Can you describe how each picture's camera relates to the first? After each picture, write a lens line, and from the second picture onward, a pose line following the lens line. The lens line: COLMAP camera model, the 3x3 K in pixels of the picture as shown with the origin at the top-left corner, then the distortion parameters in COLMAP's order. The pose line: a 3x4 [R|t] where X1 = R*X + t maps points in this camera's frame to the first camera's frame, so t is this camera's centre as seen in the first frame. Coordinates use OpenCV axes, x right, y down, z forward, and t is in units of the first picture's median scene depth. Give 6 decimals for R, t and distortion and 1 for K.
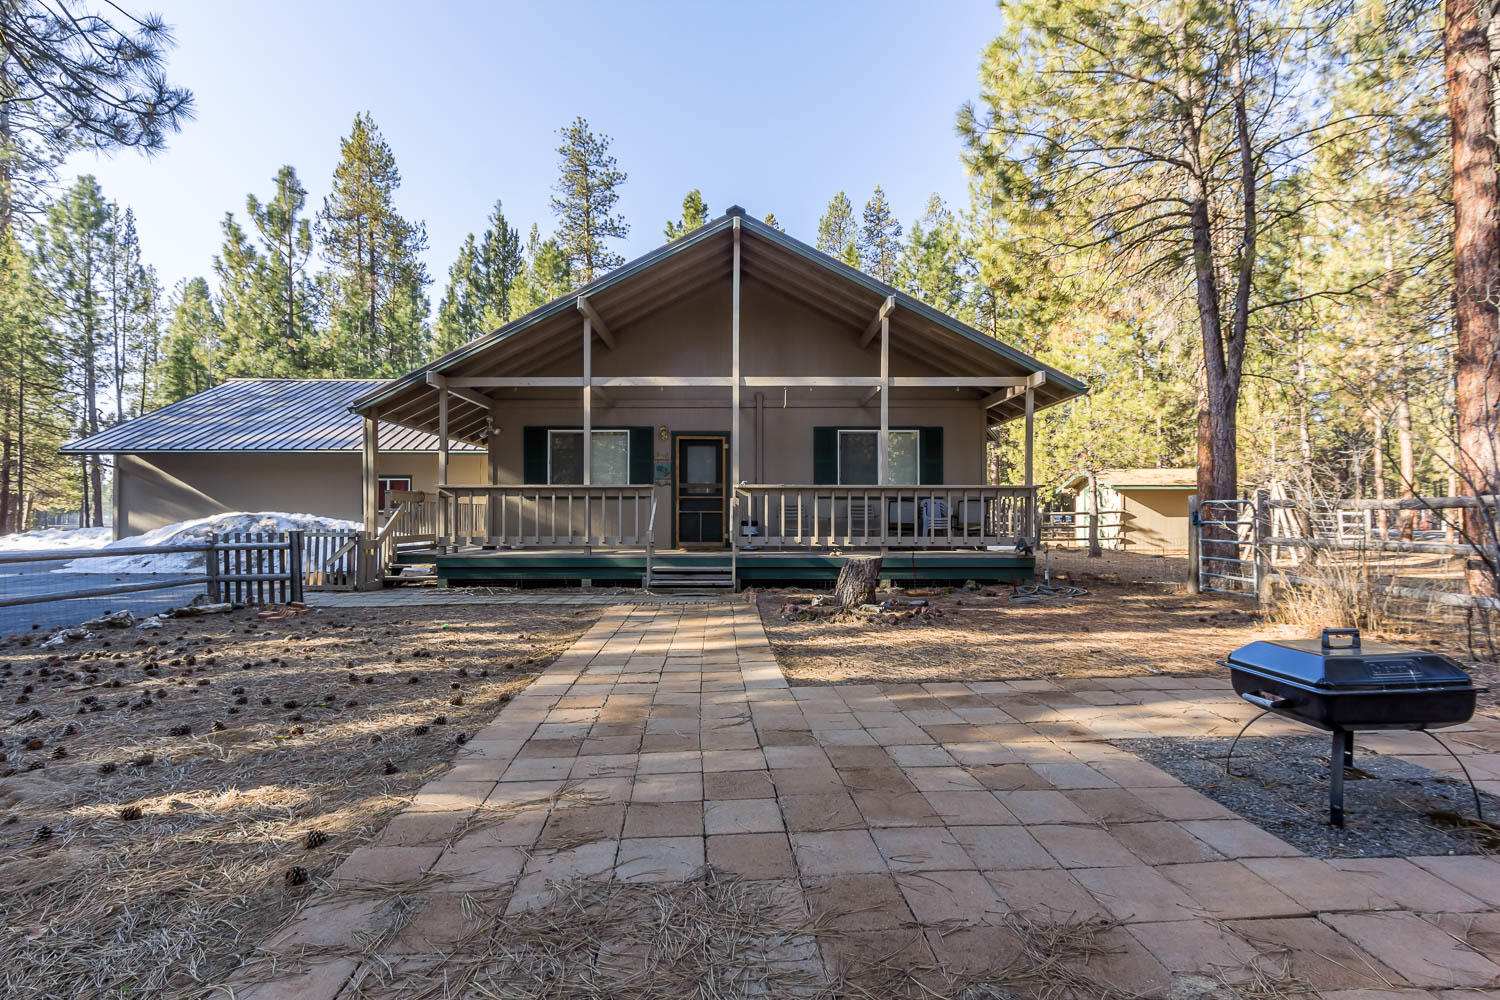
lens RADIAL K [[692.8, 0, 747.6], [0, 692.8, 490.4], [0, 0, 1]] dist [-0.000603, 0.000101]
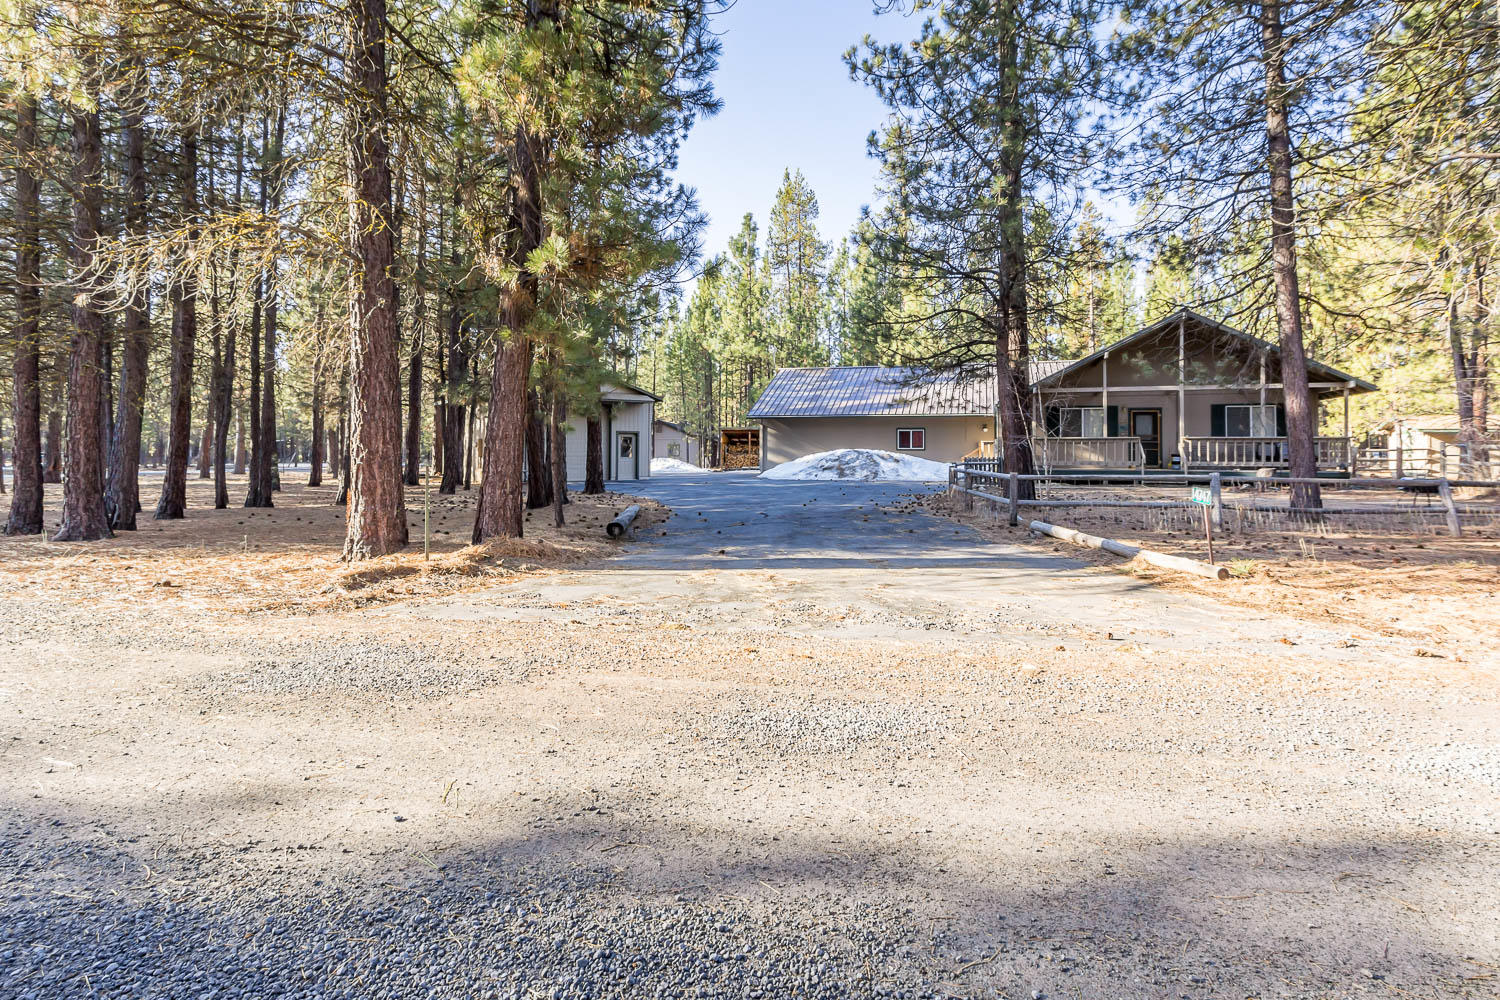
lens RADIAL K [[716.3, 0, 786.2], [0, 716.3, 437.6], [0, 0, 1]] dist [-0.000740, -0.000107]
pose [[0.962156, -0.005115, -0.272450, -0.480444], [0.009460, 0.999848, 0.014639, -0.040547], [0.272334, -0.016662, 0.962059, -1.174797]]
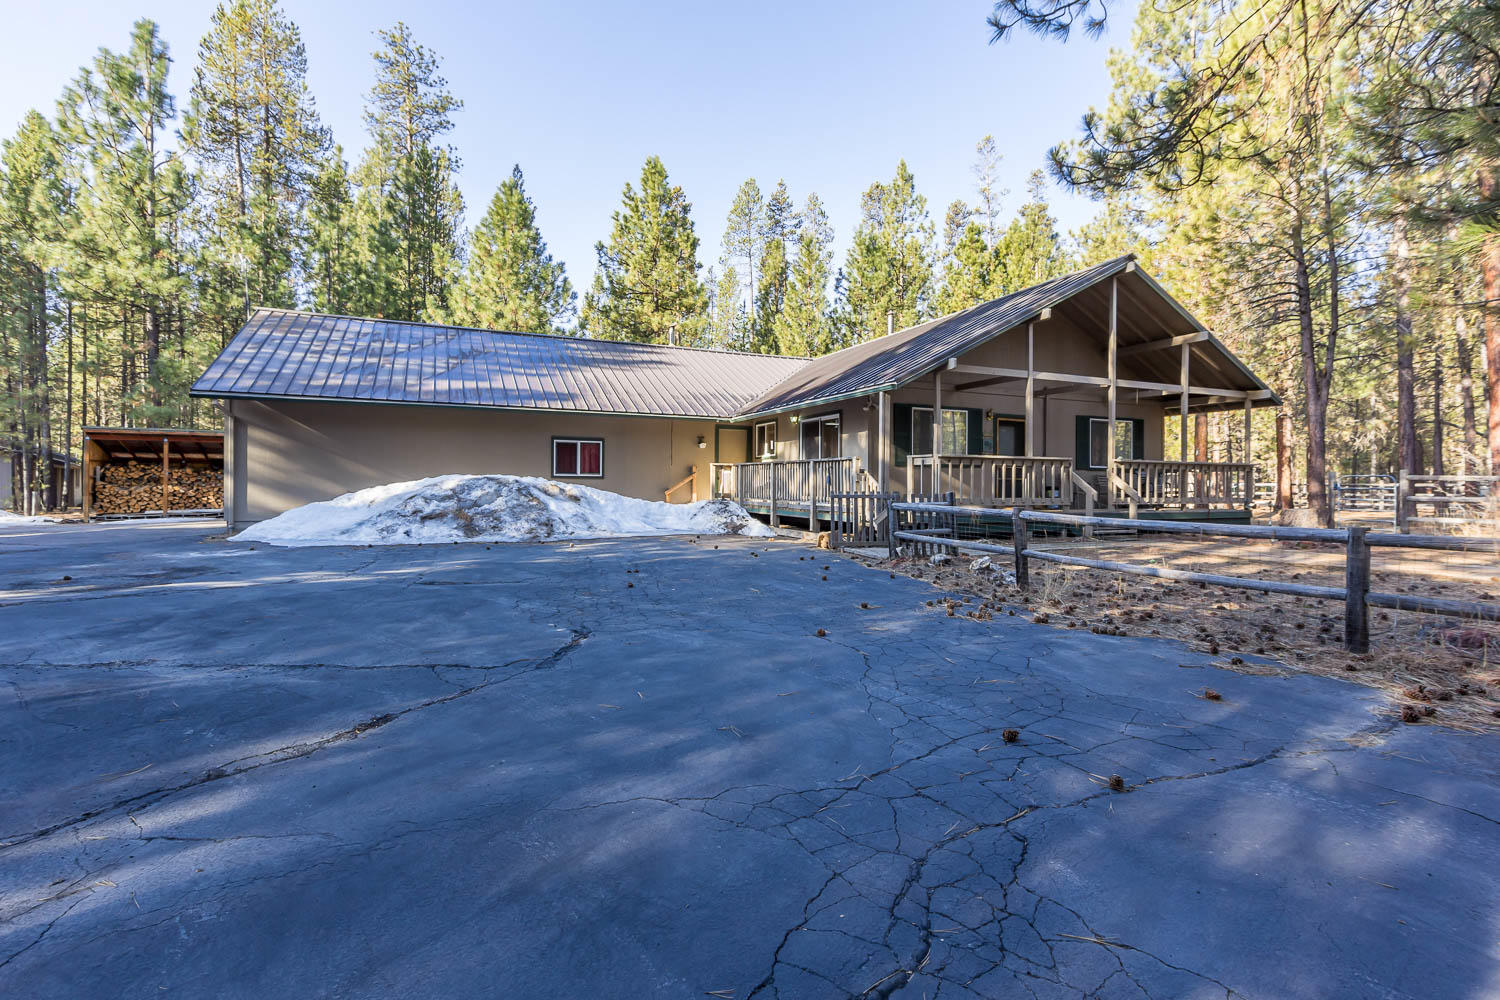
lens RADIAL K [[692.8, 0, 747.6], [0, 692.8, 490.4], [0, 0, 1]] dist [-0.000603, 0.000101]
pose [[0.912647, 0.000473, 0.408748, -1.005357], [-0.019125, 0.998954, 0.041545, 0.008163], [-0.408301, -0.045733, 0.911701, 0.048344]]
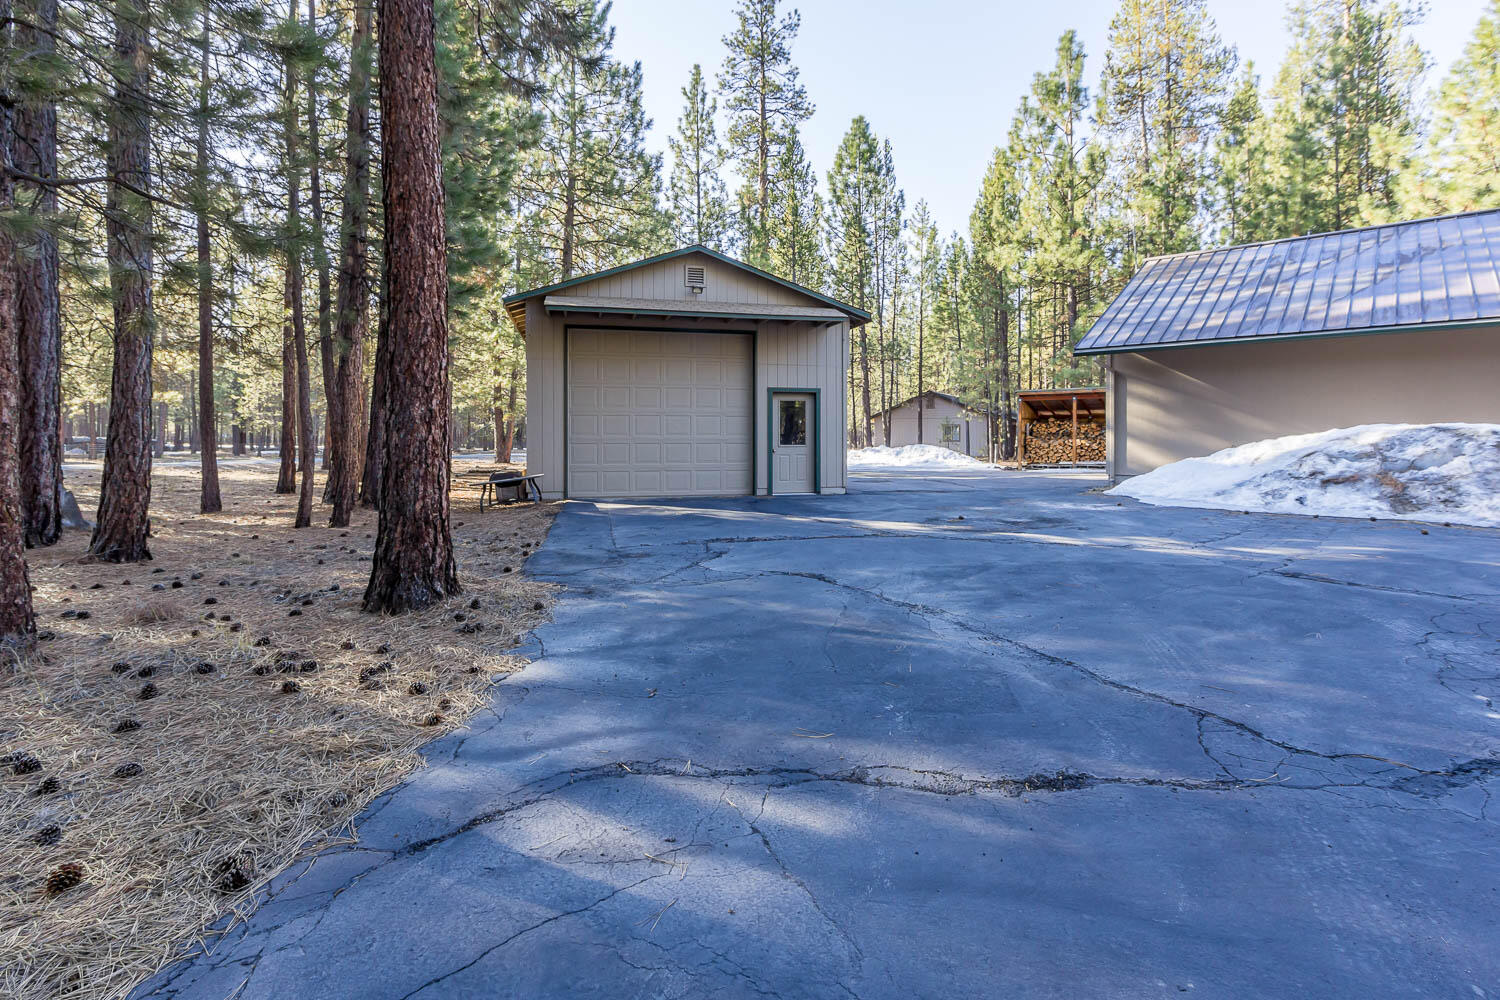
lens RADIAL K [[714.6, 0, 749.9], [0, 714.6, 440.7], [0, 0, 1]] dist [0.000594, -0.000731]
pose [[0.740875, 0.003510, -0.671633, -0.962192], [0.025530, 0.999116, 0.033384, 0.010519], [0.671157, -0.041880, 0.740131, 0.144983]]
